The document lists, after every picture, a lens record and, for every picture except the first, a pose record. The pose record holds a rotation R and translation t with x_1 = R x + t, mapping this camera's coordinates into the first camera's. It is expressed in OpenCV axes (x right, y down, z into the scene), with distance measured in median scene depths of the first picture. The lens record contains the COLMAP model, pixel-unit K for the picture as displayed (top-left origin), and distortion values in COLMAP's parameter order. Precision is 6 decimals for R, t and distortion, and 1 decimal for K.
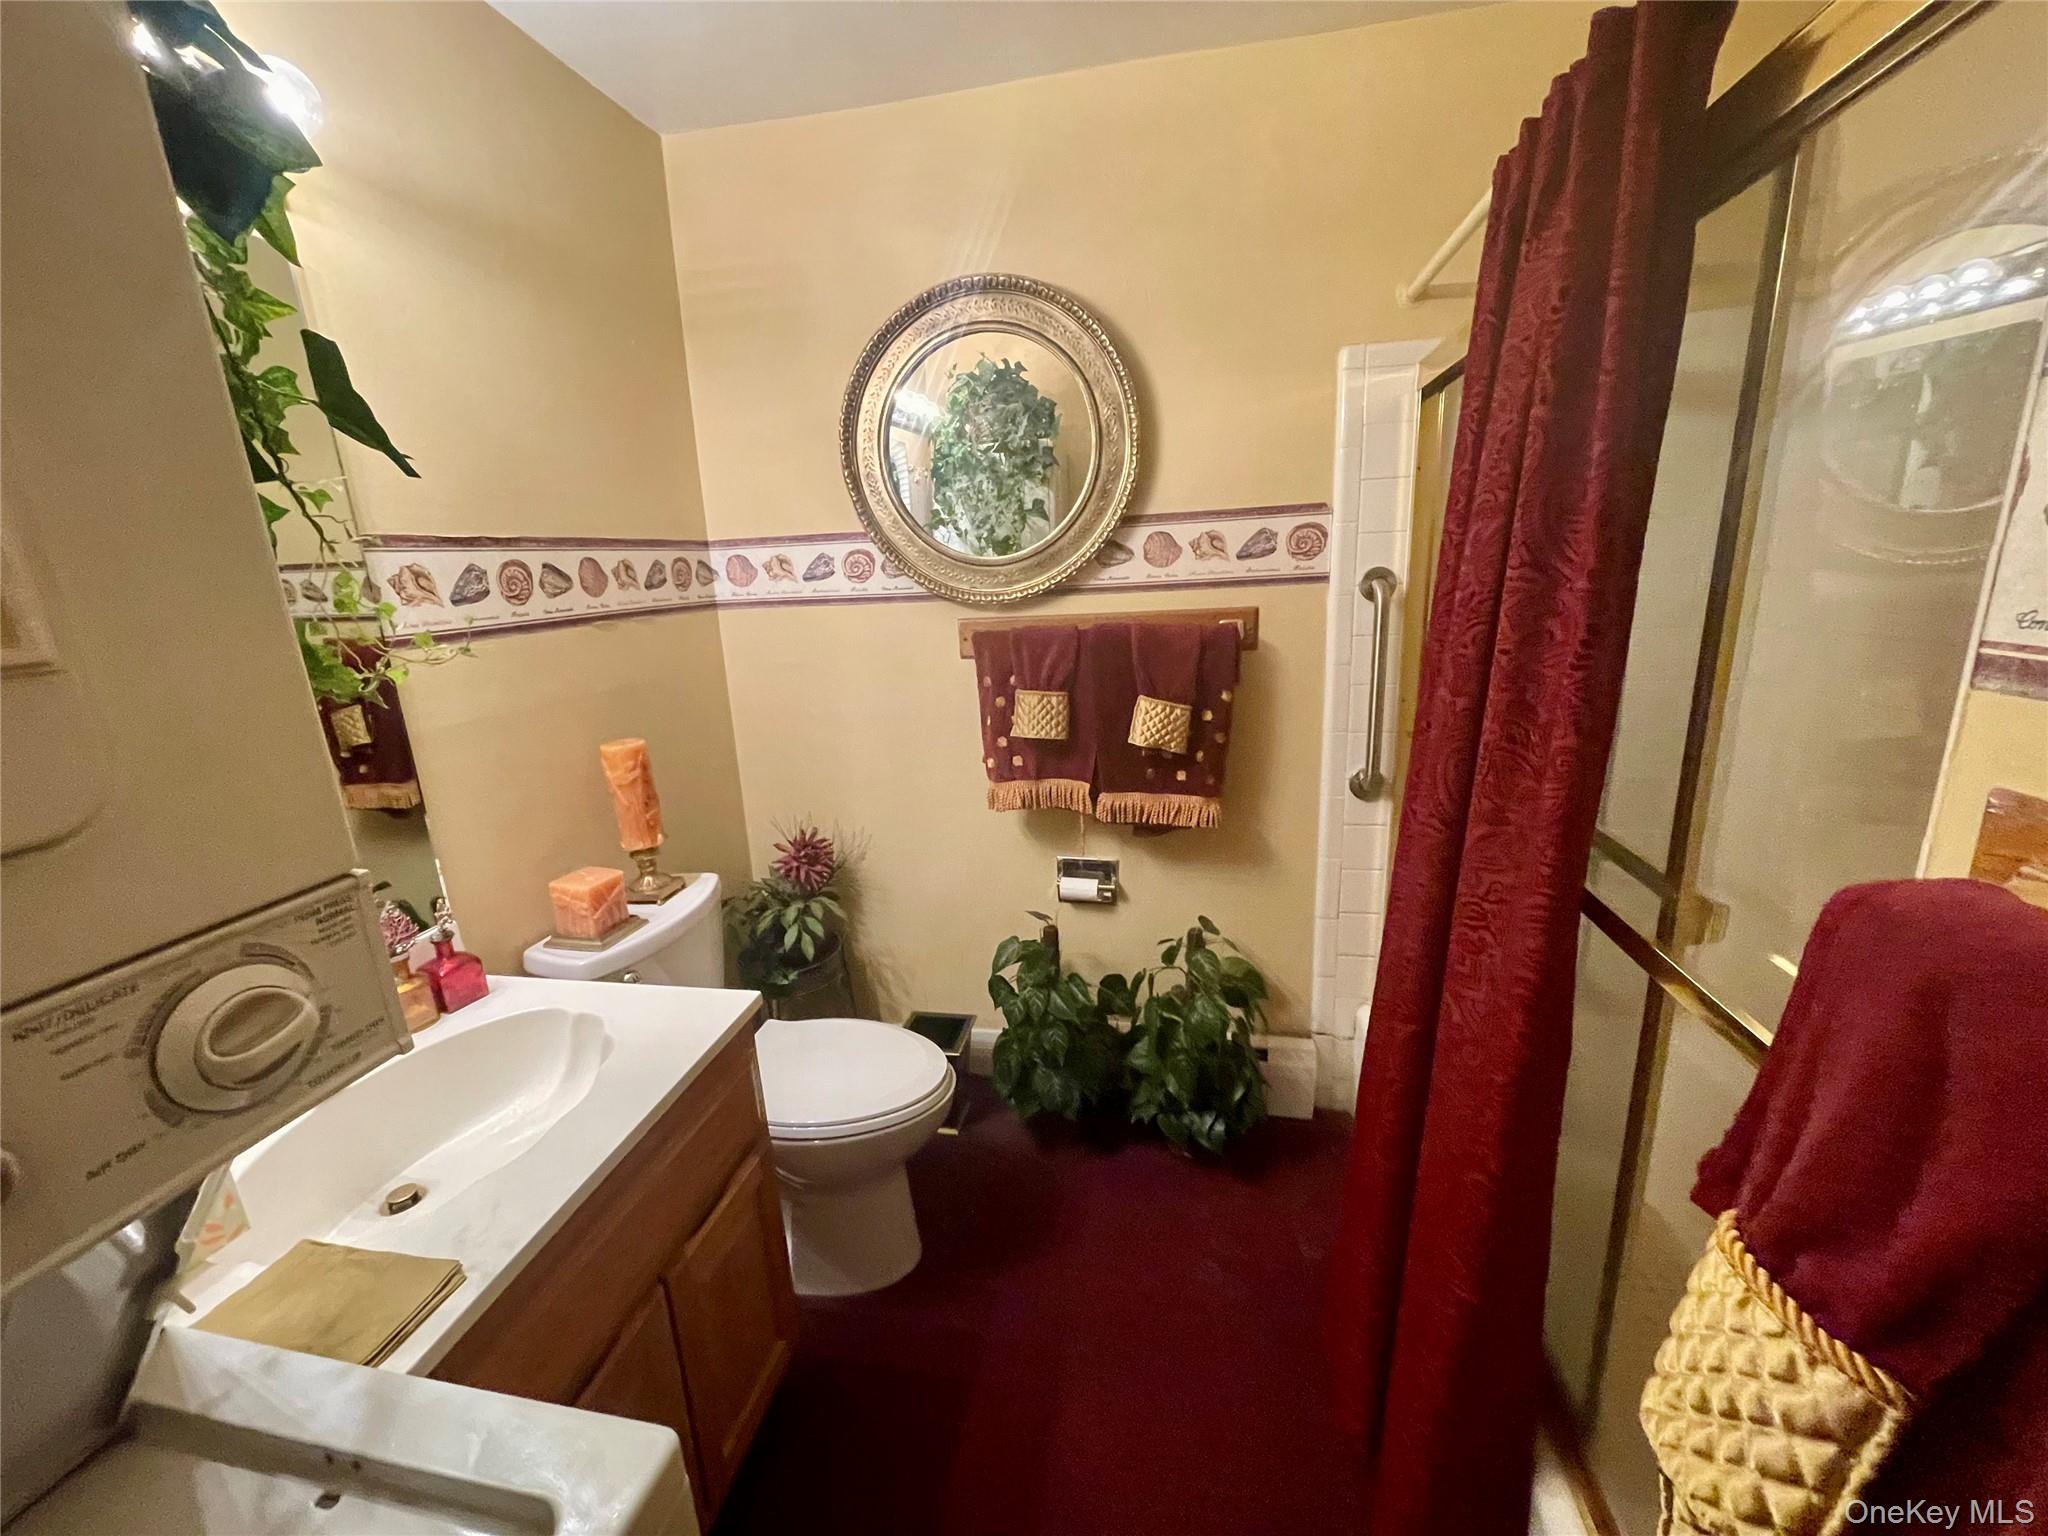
lens RADIAL K [[833.7, 0, 1014.9], [0, 833.7, 771.4], [0, 0, 1]] dist [0.012606, -0.009257]
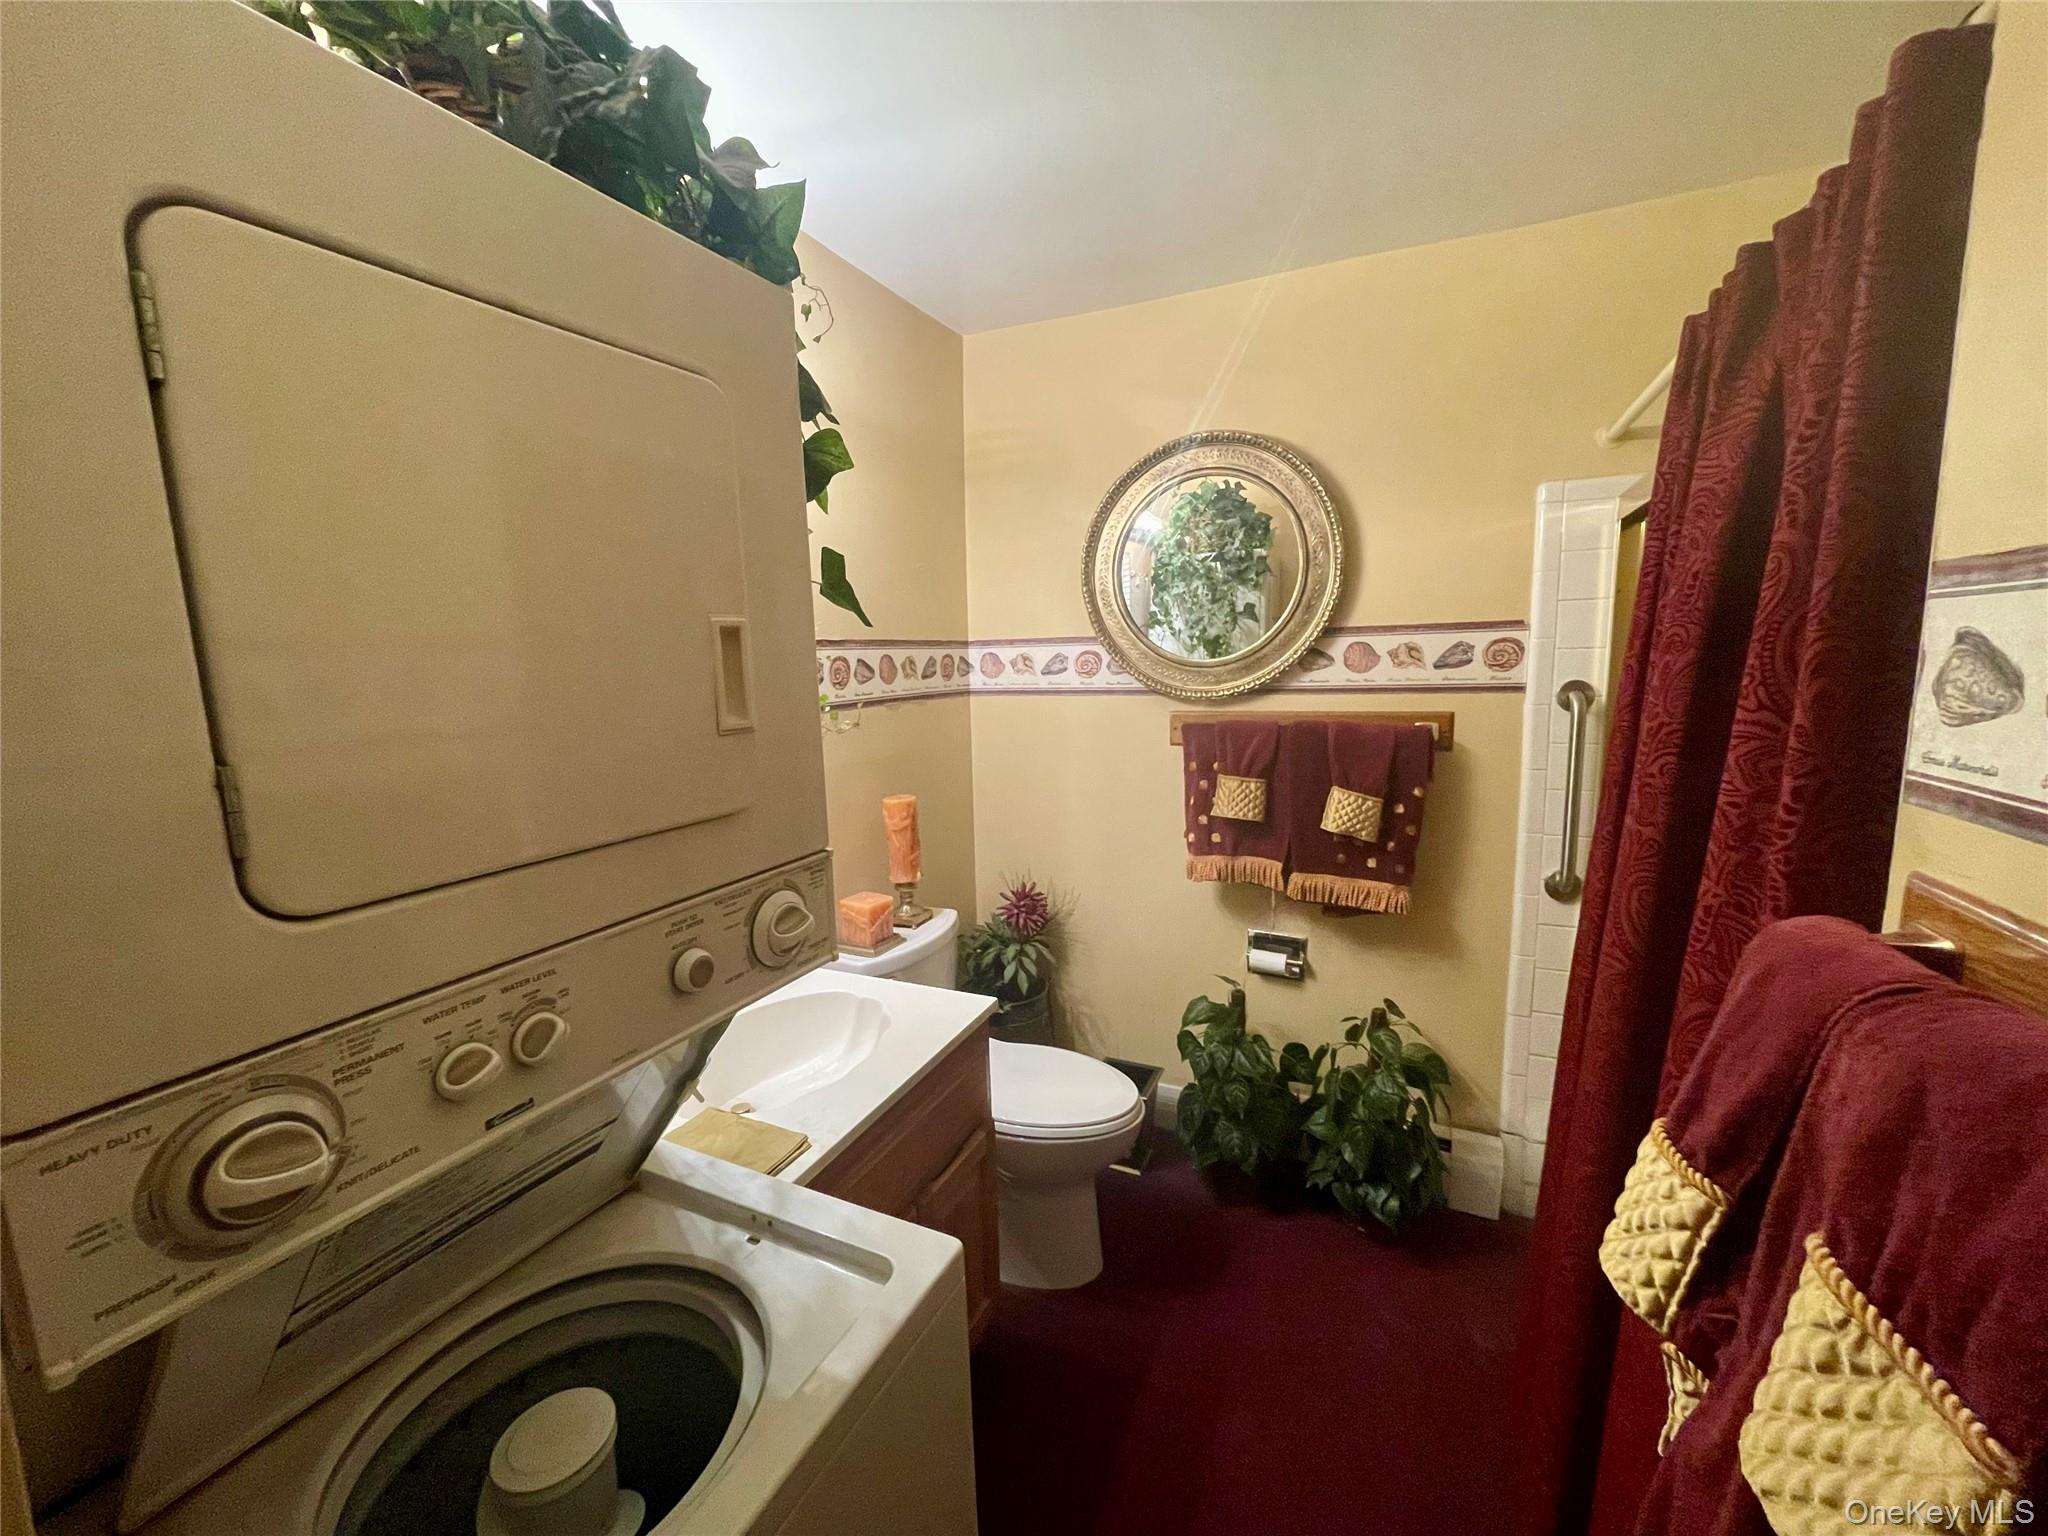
lens RADIAL K [[833.7, 0, 1014.9], [0, 833.7, 771.4], [0, 0, 1]] dist [0.012606, -0.009257]
pose [[0.970200, 0.057816, -0.235307, -0.000330], [-0.081022, 0.992625, -0.090171, 0.022708], [0.228358, 0.106549, 0.967729, -0.168303]]
